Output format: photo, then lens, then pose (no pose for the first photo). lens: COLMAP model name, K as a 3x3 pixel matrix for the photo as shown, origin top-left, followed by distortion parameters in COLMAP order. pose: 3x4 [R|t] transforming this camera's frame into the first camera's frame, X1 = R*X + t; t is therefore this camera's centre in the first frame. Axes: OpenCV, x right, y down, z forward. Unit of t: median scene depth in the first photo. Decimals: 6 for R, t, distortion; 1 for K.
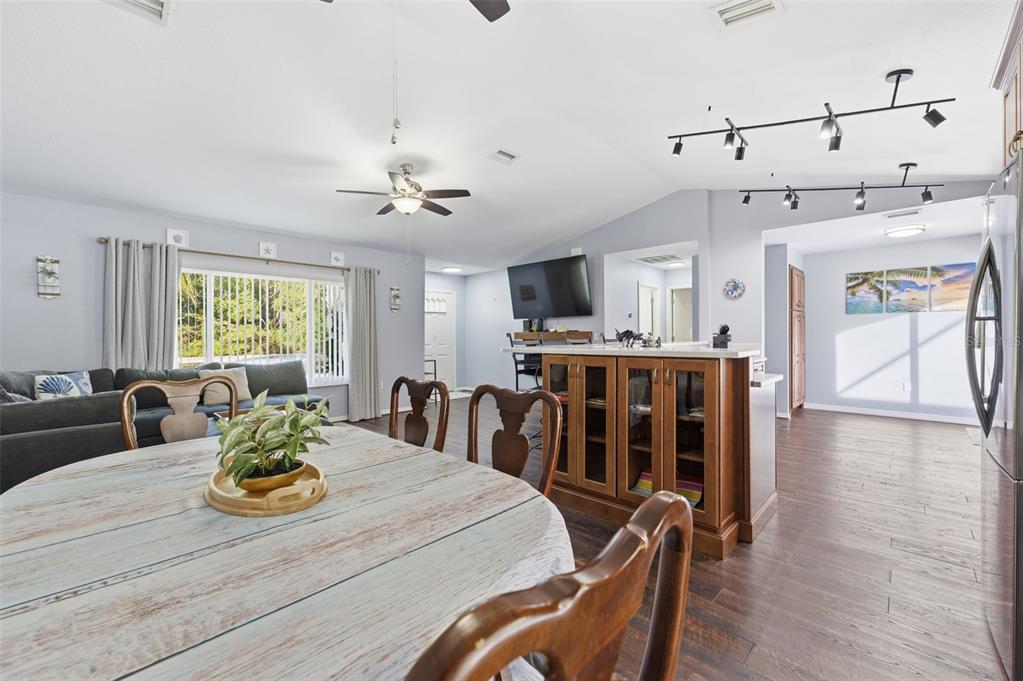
lens RADIAL K [[411.2, 0, 509.9], [0, 411.2, 334.2], [0, 0, 1]] dist [0.000861, 0.000453]
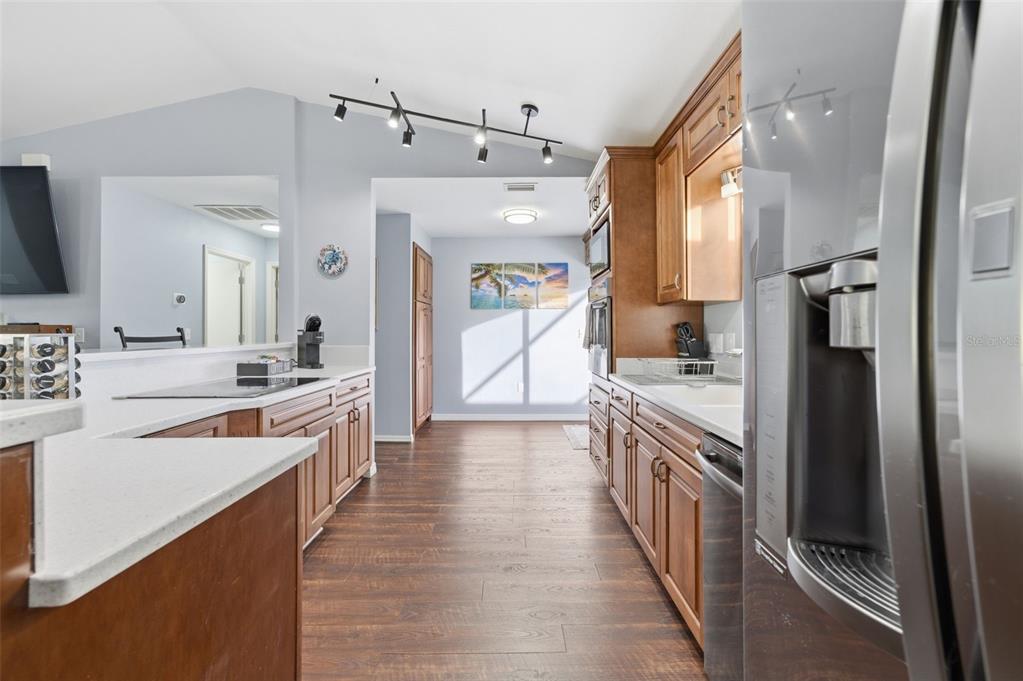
lens RADIAL K [[437.5, 0, 515.8], [0, 437.5, 329.3], [0, 0, 1]] dist [0.000132, 0.000100]
pose [[0.712740, 0.005326, 0.701408, 0.247252], [0.000088, 0.999970, -0.007683, 0.001868], [-0.701429, 0.005537, 0.712718, 0.286182]]
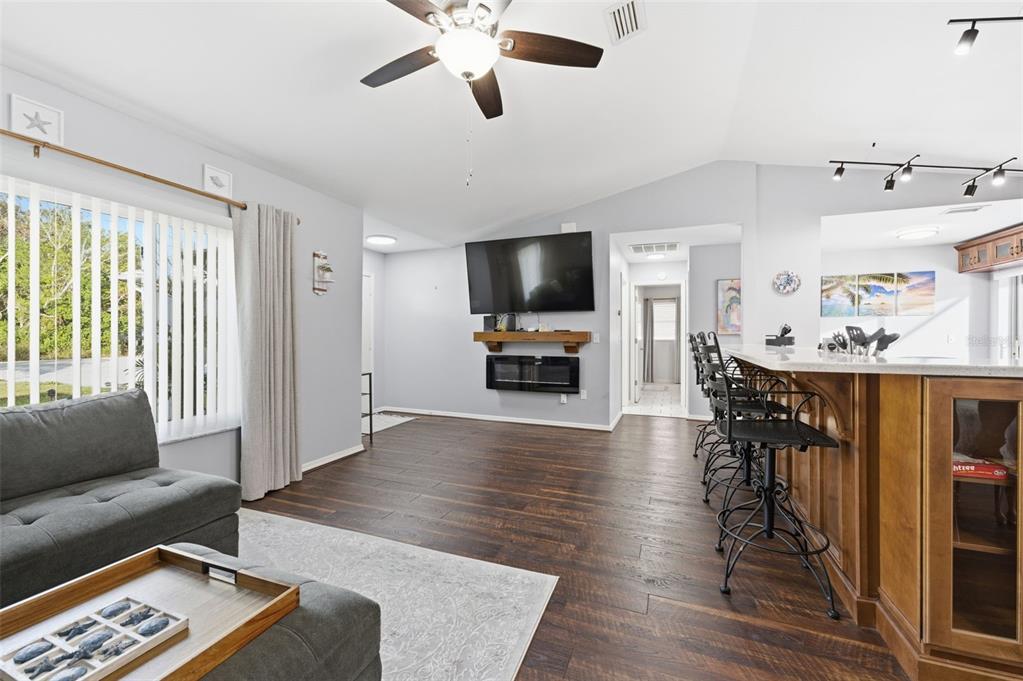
lens RADIAL K [[409.4, 0, 515.1], [0, 409.4, 337.2], [0, 0, 1]] dist [0.000629, 0.000310]
pose [[0.925652, 0.005529, 0.378335, -0.268075], [-0.006940, 0.999973, 0.002366, 0.003347], [-0.378311, -0.004816, 0.925666, 0.393408]]
